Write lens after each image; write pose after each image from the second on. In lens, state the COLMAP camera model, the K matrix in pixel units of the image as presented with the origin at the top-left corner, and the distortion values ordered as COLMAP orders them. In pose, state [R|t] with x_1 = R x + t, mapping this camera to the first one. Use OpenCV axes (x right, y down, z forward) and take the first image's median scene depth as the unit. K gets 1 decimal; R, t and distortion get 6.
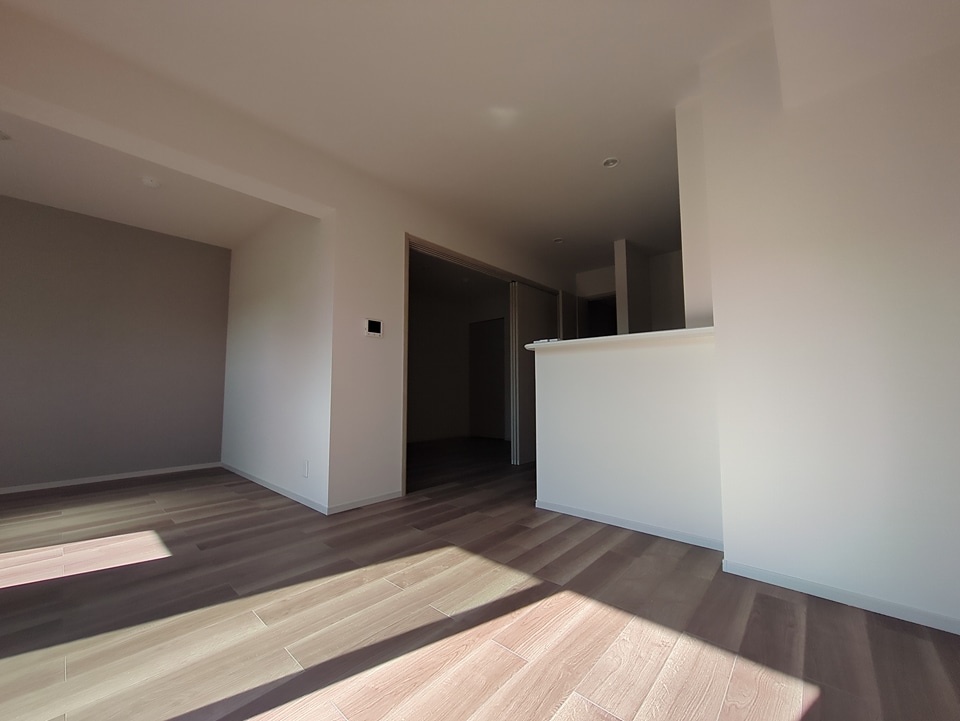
lens RADIAL K [[378.9, 0, 475.3], [0, 378.9, 346.0], [0, 0, 1]] dist [0.000597, 0.000258]
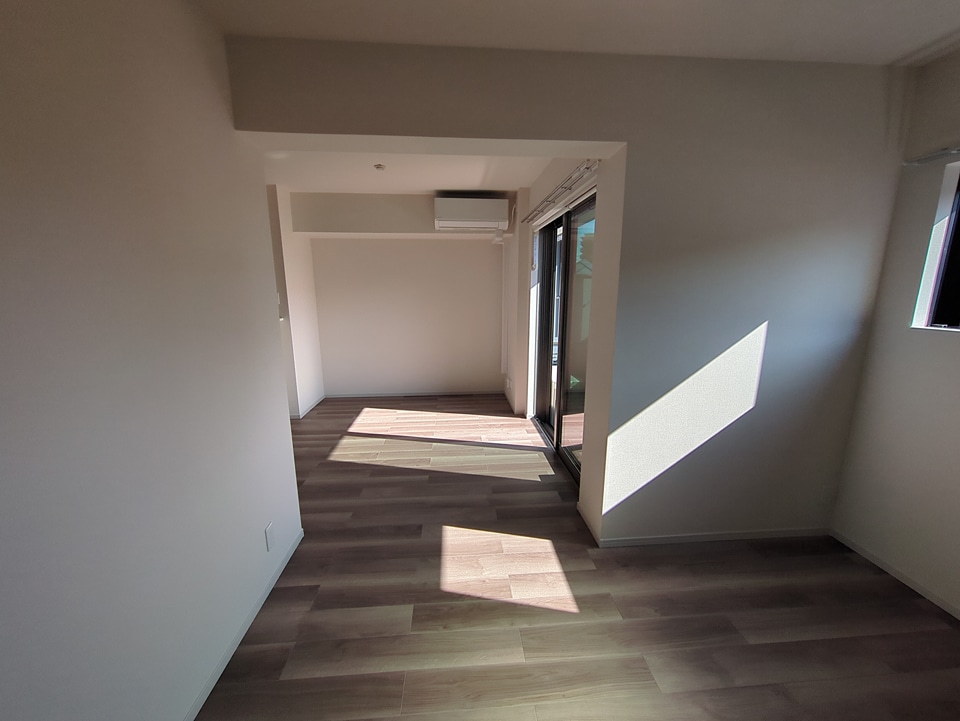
lens RADIAL K [[375.1, 0, 480.0], [0, 375.1, 360.5], [0, 0, 1]] dist [0.001472, -0.009045]
pose [[-0.729026, -0.127275, 0.672549, -1.080409], [-0.075794, 0.991529, 0.105481, -0.085849], [-0.680277, 0.025923, -0.732497, 1.173665]]
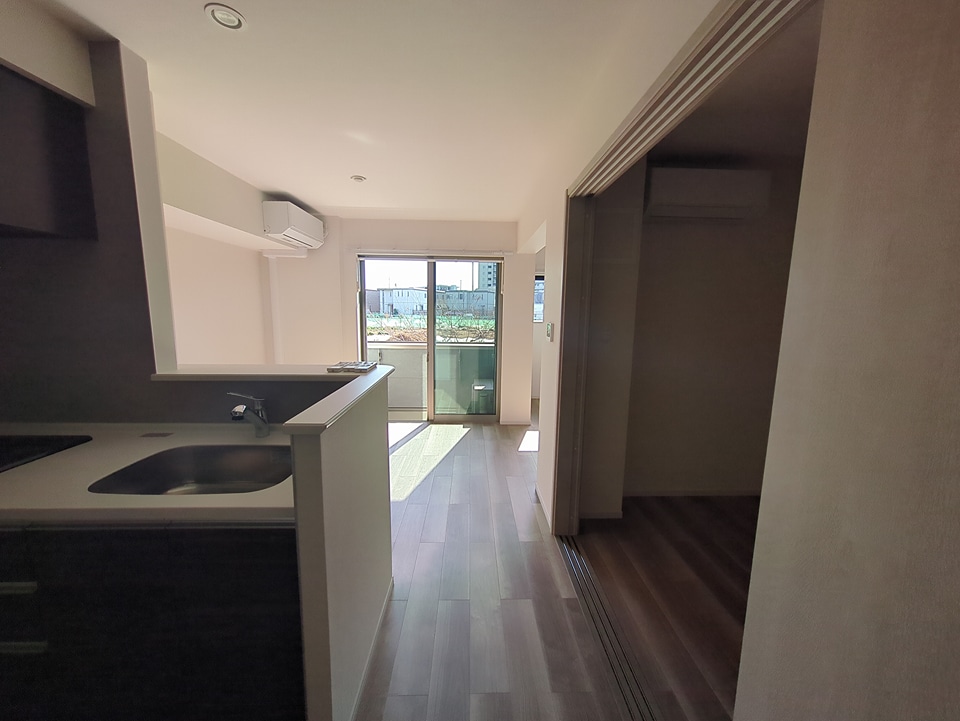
lens RADIAL K [[375.1, 0, 480.0], [0, 375.1, 360.5], [0, 0, 1]] dist [0.001472, -0.009045]
pose [[-0.712134, 0.090227, -0.696222, 0.485380], [0.067365, 0.995913, 0.060161, -0.056187], [0.698804, -0.004058, -0.715302, 1.519974]]
